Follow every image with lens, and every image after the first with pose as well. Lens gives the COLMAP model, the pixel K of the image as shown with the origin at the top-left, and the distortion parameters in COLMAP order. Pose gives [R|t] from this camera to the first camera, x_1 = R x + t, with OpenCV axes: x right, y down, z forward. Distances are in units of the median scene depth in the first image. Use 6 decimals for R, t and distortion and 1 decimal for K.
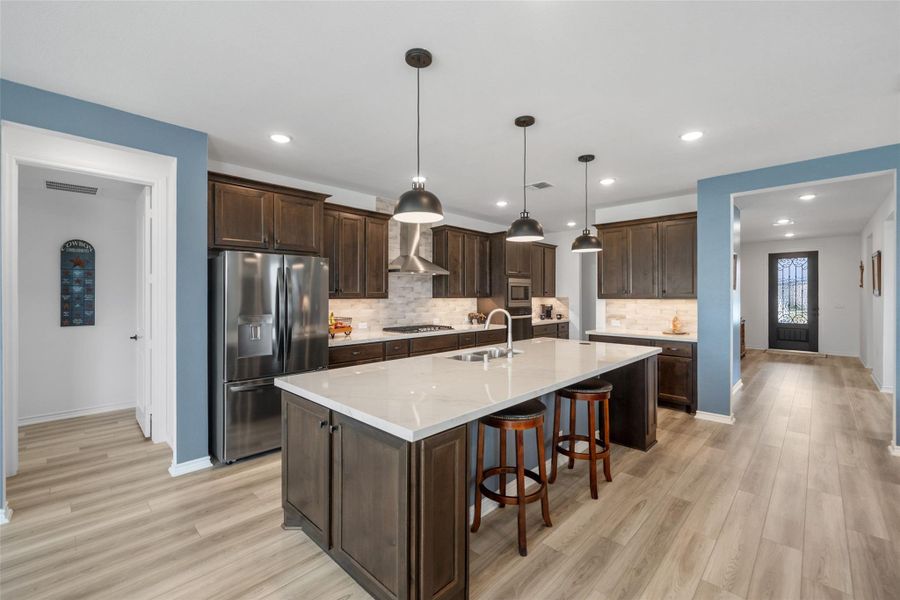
lens RADIAL K [[380.4, 0, 450.0], [0, 380.4, 300.0], [0, 0, 1]] dist [-0.012836, -0.000141]
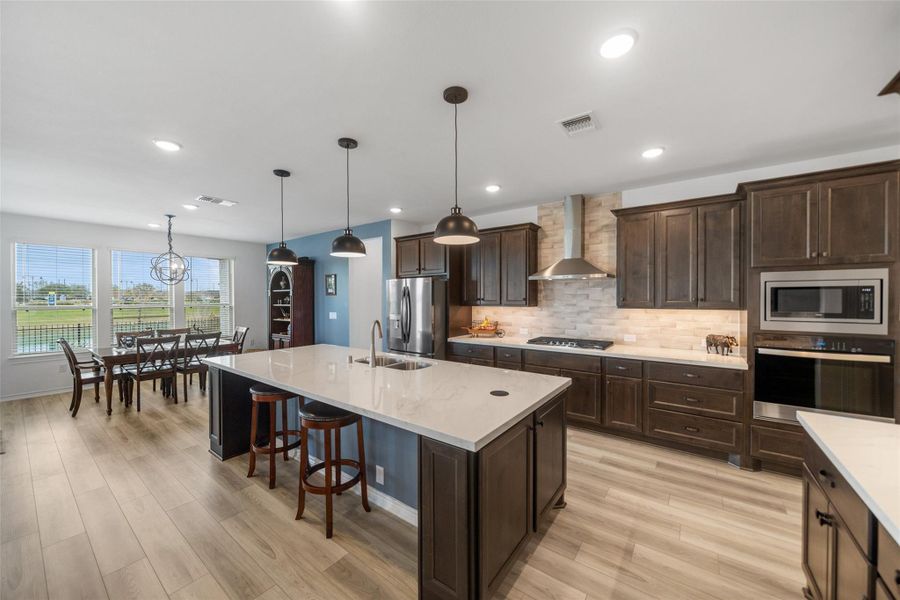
lens RADIAL K [[333.9, 0, 450.0], [0, 333.9, 300.0], [0, 0, 1]] dist [0.001523, 0.000219]
pose [[0.127678, 0.013083, -0.991729, 0.650995], [-0.006068, 0.999905, 0.012409, -0.030031], [0.991797, 0.004434, 0.127745, 0.645065]]
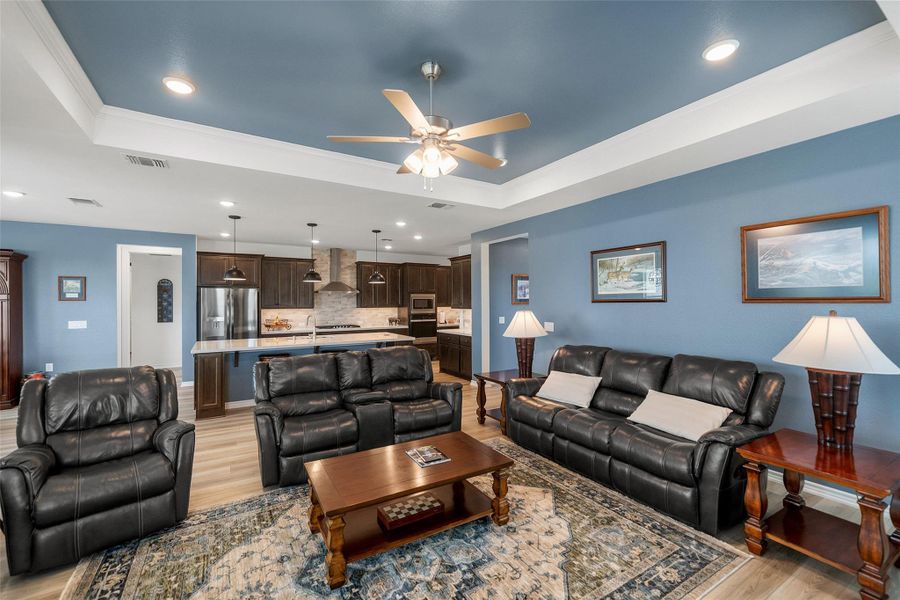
lens RADIAL K [[373.7, 0, 450.0], [0, 373.7, 300.0], [0, 0, 1]] dist [0.000056, -0.000021]
pose [[0.966136, -0.005280, -0.257980, 0.814146], [0.000898, 0.999853, -0.017102, -0.011873], [0.258032, 0.016291, 0.965999, -0.435987]]
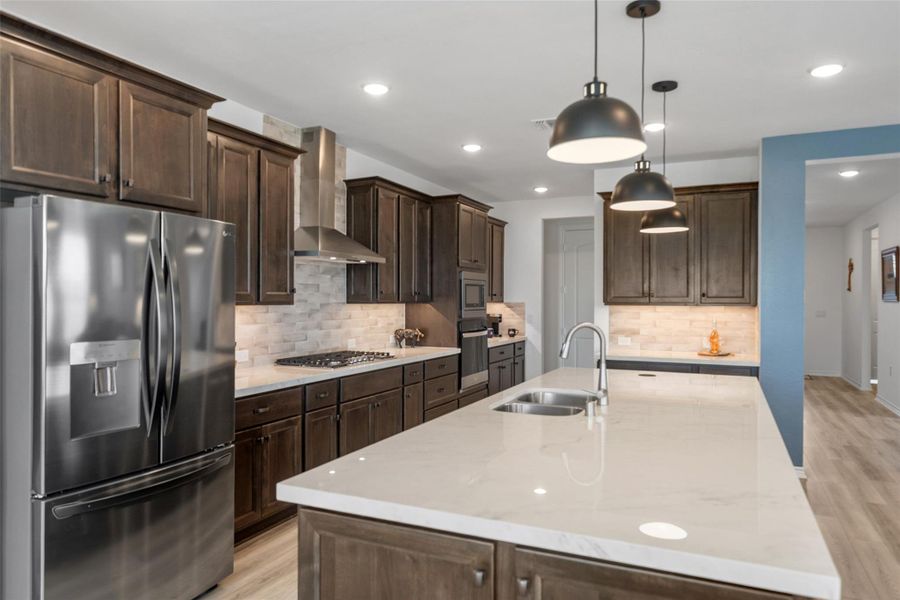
lens RADIAL K [[600.3, 0, 450.0], [0, 600.3, 300.0], [0, 0, 1]] dist [-0.000263, -0.002445]
pose [[0.941266, 0.003274, 0.337649, -0.229405], [0.000530, 0.999937, -0.011172, -0.000496], [-0.337665, 0.010695, 0.941206, 0.117110]]
